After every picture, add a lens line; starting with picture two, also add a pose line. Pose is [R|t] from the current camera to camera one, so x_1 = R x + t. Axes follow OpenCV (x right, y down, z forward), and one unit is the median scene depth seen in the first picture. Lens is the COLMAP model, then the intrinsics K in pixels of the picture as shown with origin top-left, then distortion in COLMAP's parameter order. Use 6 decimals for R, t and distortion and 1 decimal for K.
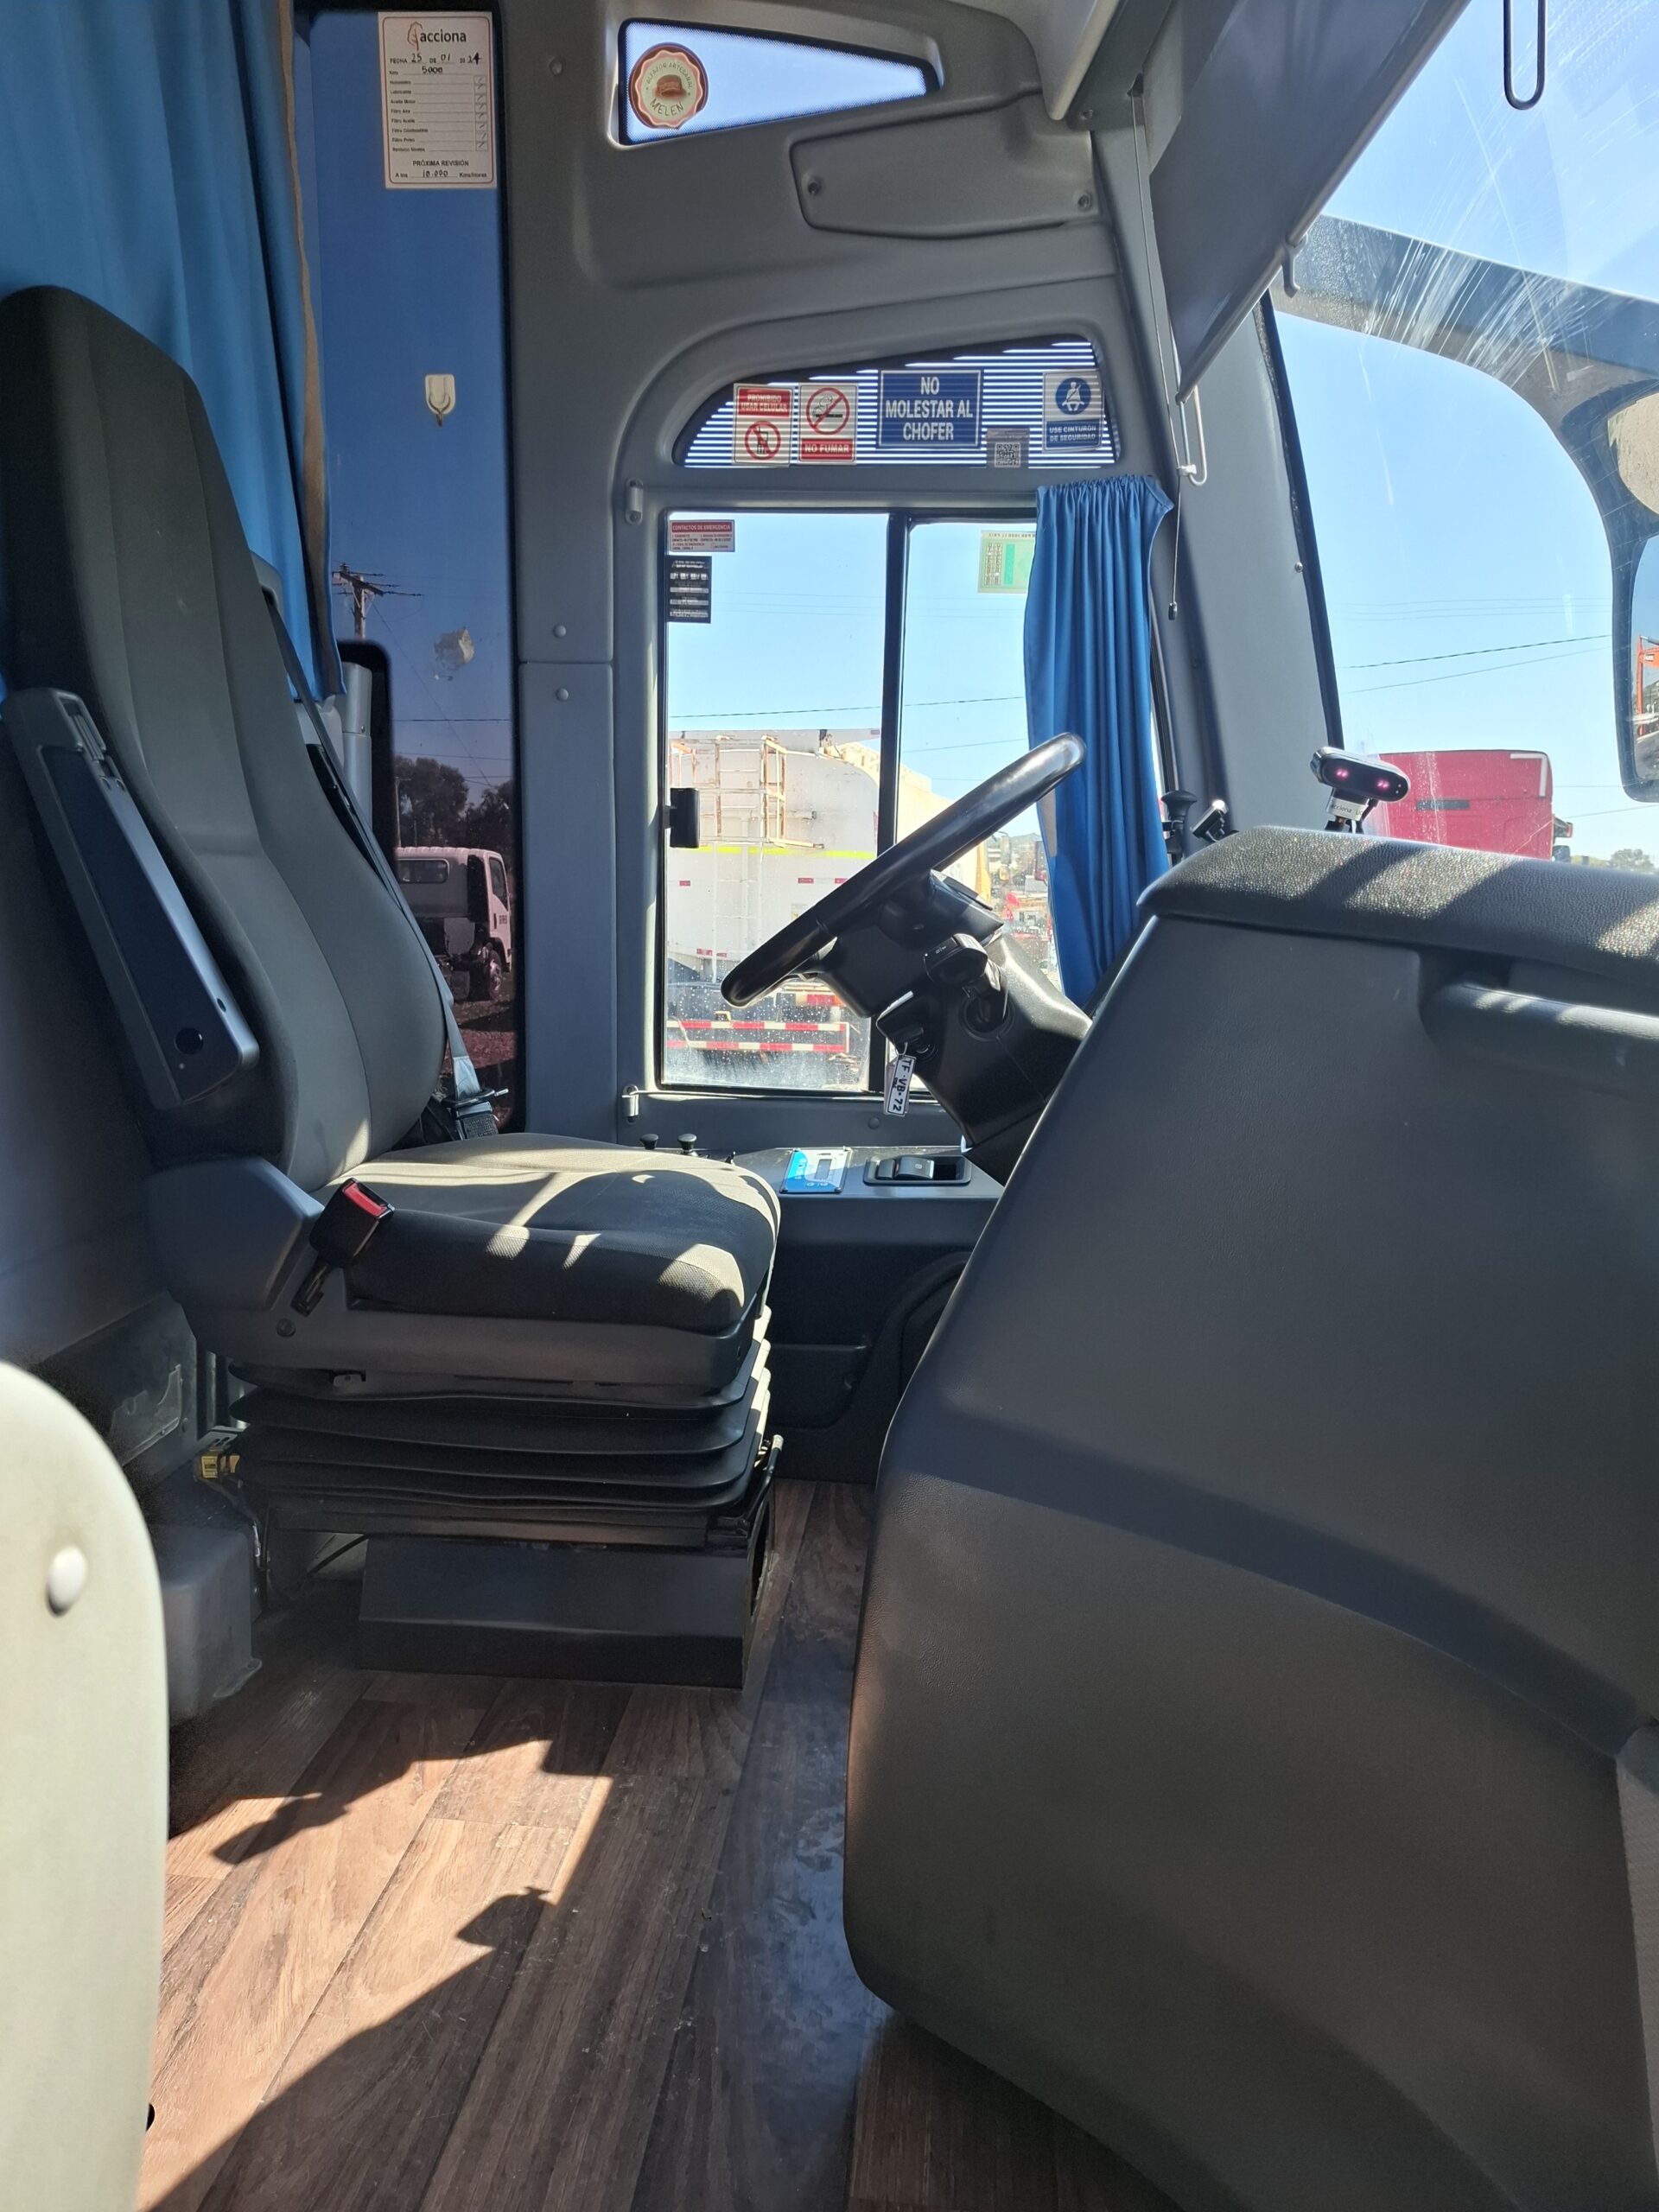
lens RADIAL K [[1493.2, 0, 829.5], [0, 1493.2, 1106.0], [0, 0, 1]] dist [0.103810, -0.106822]
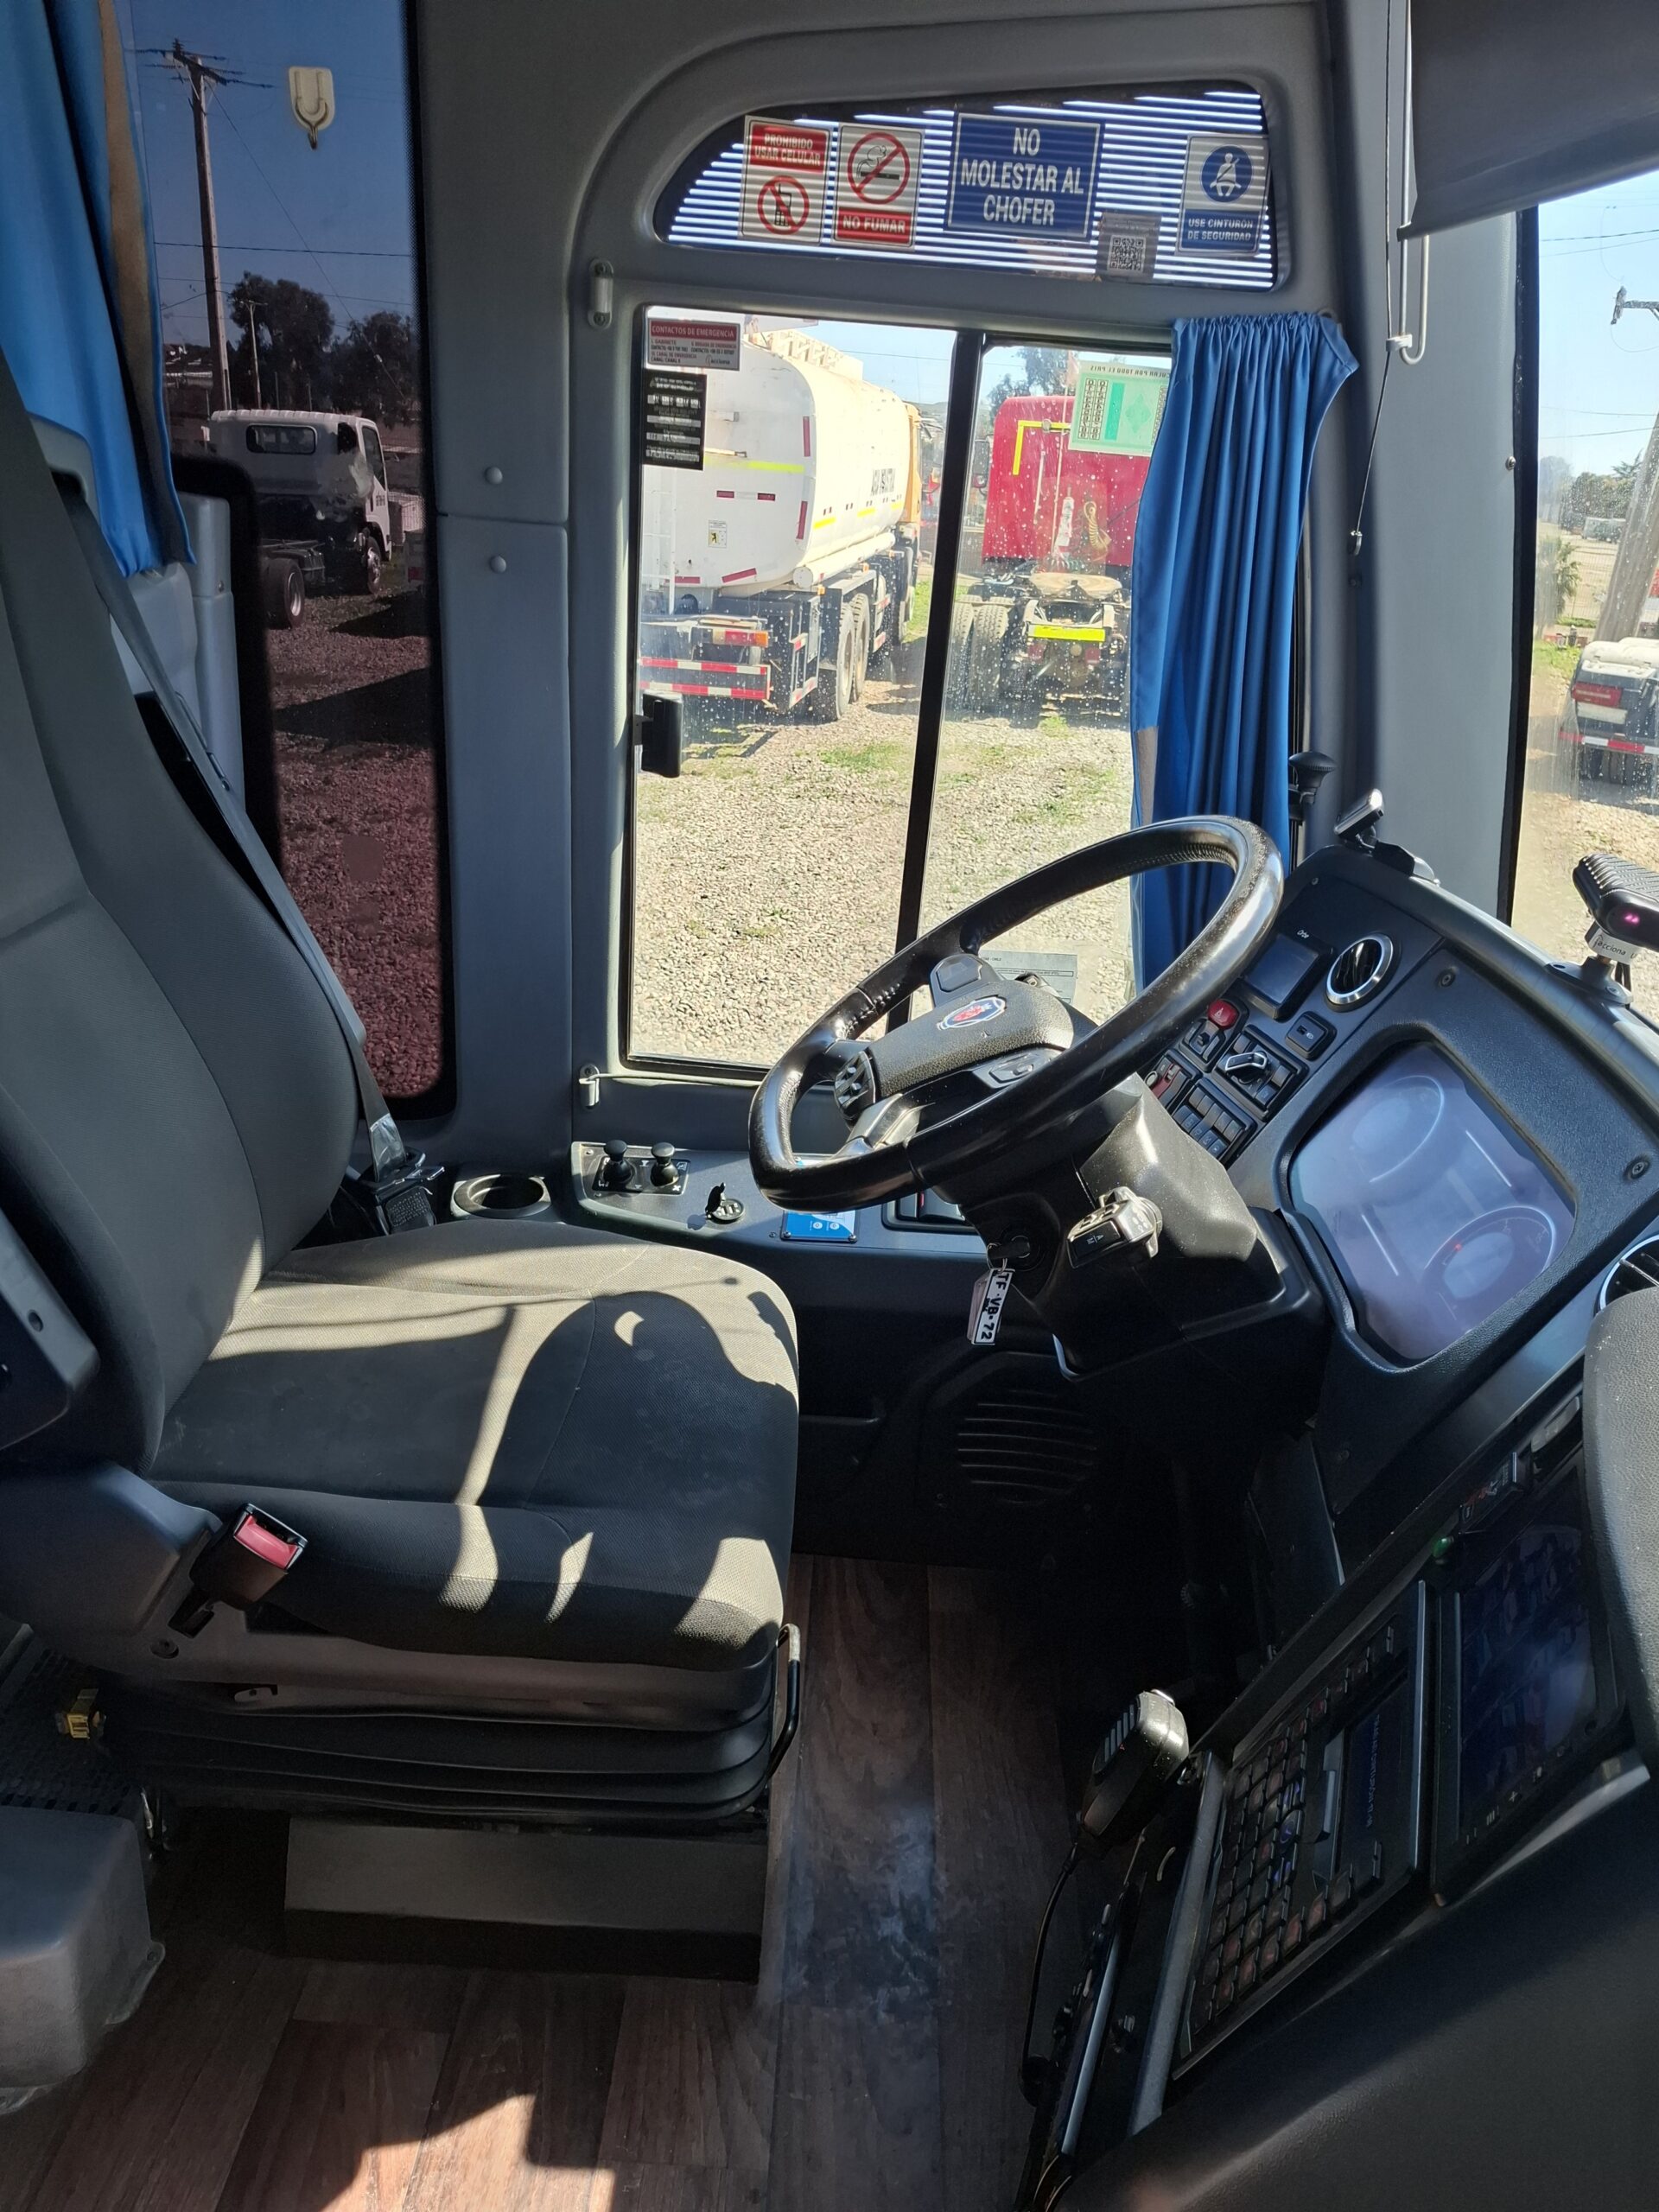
lens RADIAL K [[1525.3, 0, 846.4], [0, 1525.3, 1108.3], [0, 0, 1]] dist [0.072163, -0.068657]
pose [[0.997062, 0.021382, 0.073555, -0.059743], [-0.038074, 0.971570, 0.233671, -0.204390], [-0.066467, -0.235785, 0.969530, 0.206171]]
